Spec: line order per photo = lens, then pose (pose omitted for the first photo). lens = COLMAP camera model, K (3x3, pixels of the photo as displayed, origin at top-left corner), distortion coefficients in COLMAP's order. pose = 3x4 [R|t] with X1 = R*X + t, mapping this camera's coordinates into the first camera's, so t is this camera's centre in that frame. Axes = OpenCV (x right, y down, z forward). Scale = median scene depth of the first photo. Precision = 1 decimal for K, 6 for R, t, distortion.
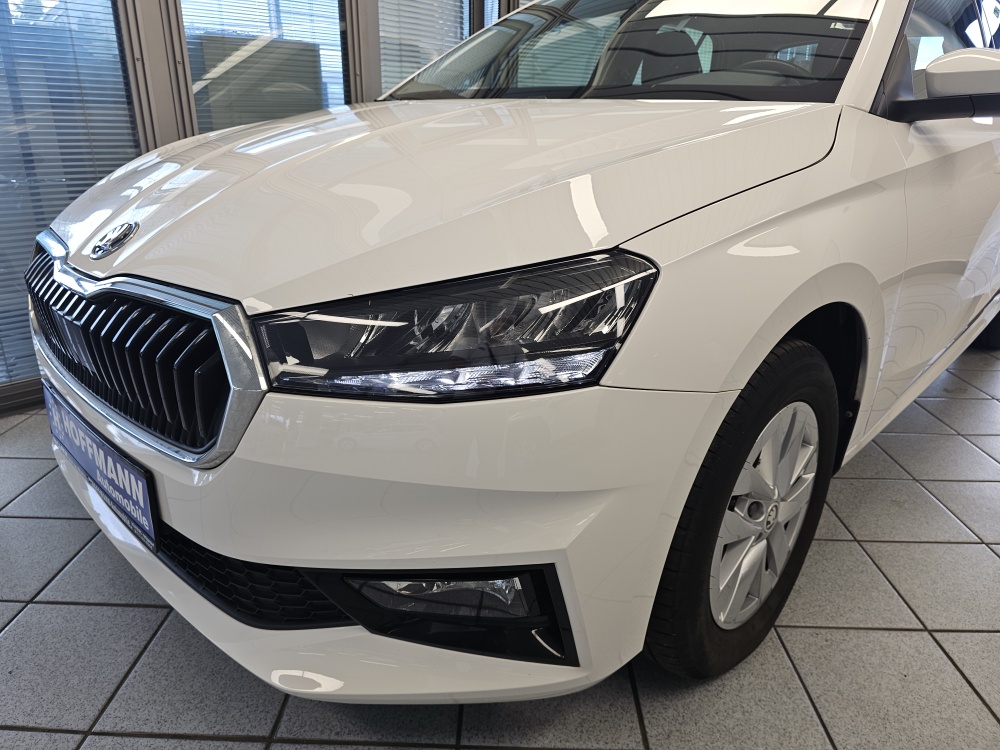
lens RADIAL K [[678.7, 0, 495.2], [0, 678.7, 363.4], [0, 0, 1]] dist [0.004071, 0.000290]
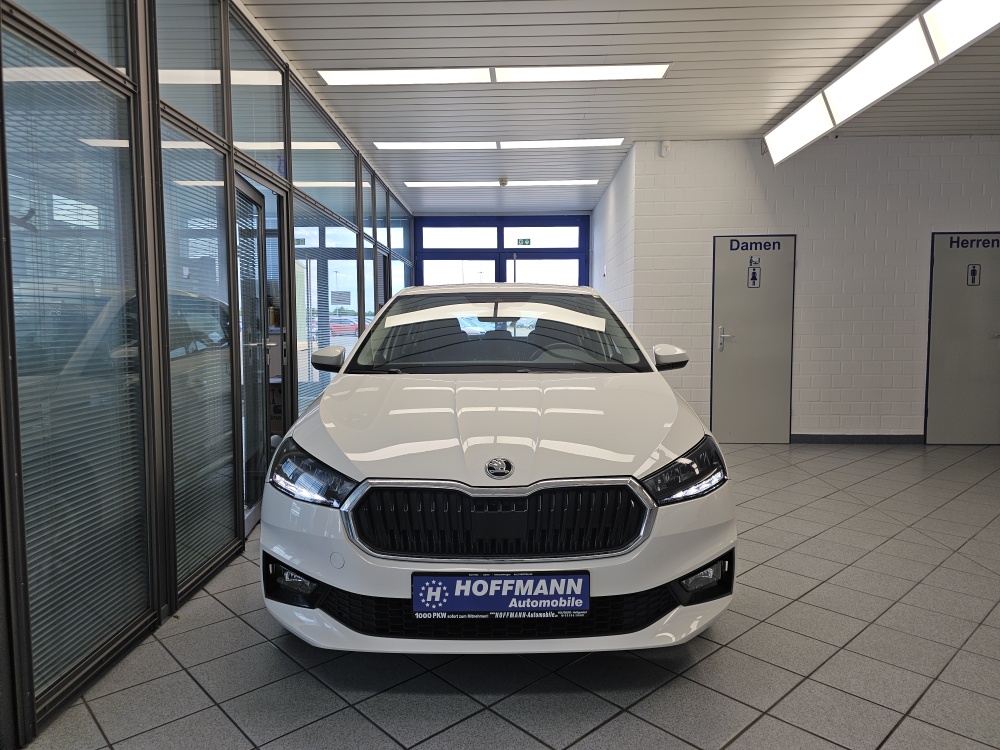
lens RADIAL K [[681.0, 0, 500.0], [0, 681.0, 375.0], [0, 0, 1]] dist [0.003601, -0.005016]
pose [[0.714175, -0.068221, 0.696635, -1.787608], [0.253277, 0.952988, -0.166329, -0.109255], [-0.652538, 0.295229, 0.697878, -0.369291]]
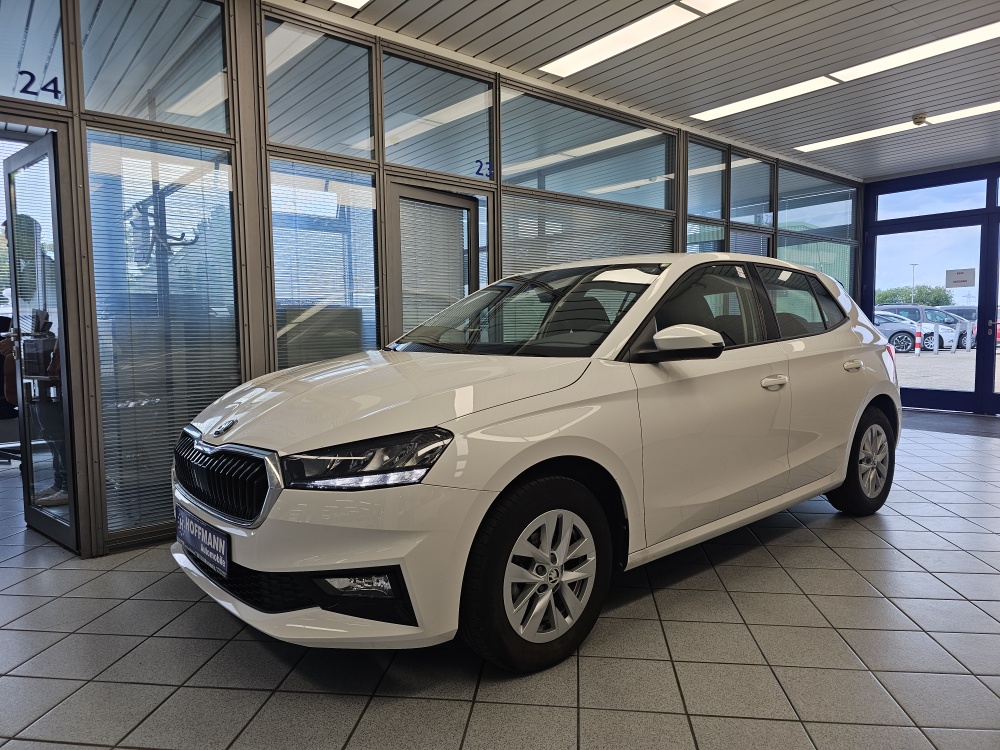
lens RADIAL K [[674.7, 0, 499.9], [0, 674.7, 380.5], [0, 0, 1]] dist [0.041658, -0.004756]
pose [[0.995254, -0.016428, -0.095910, 0.466170], [-0.010003, 0.963152, -0.268773, 0.222680], [0.096792, 0.268457, 0.958416, -0.926830]]
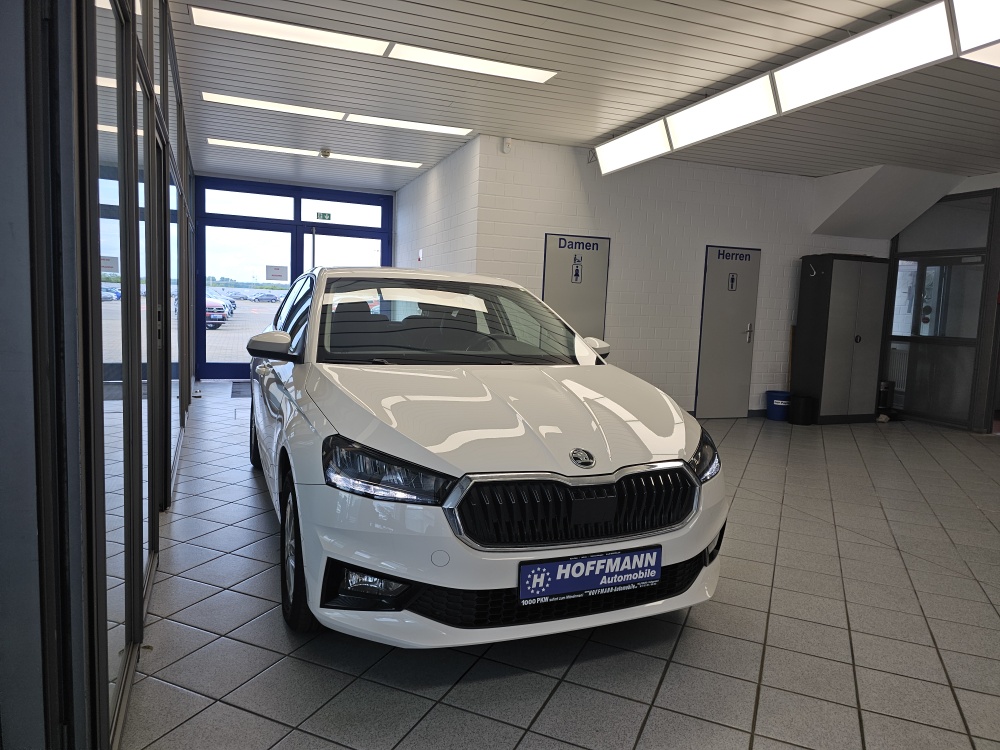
lens RADIAL K [[674.7, 0, 499.9], [0, 674.7, 380.5], [0, 0, 1]] dist [0.041658, -0.004756]
pose [[0.381235, -0.098042, 0.919265, -2.409161], [0.283307, 0.958908, -0.015222, -0.432390], [-0.879998, 0.266237, 0.393346, 0.364475]]
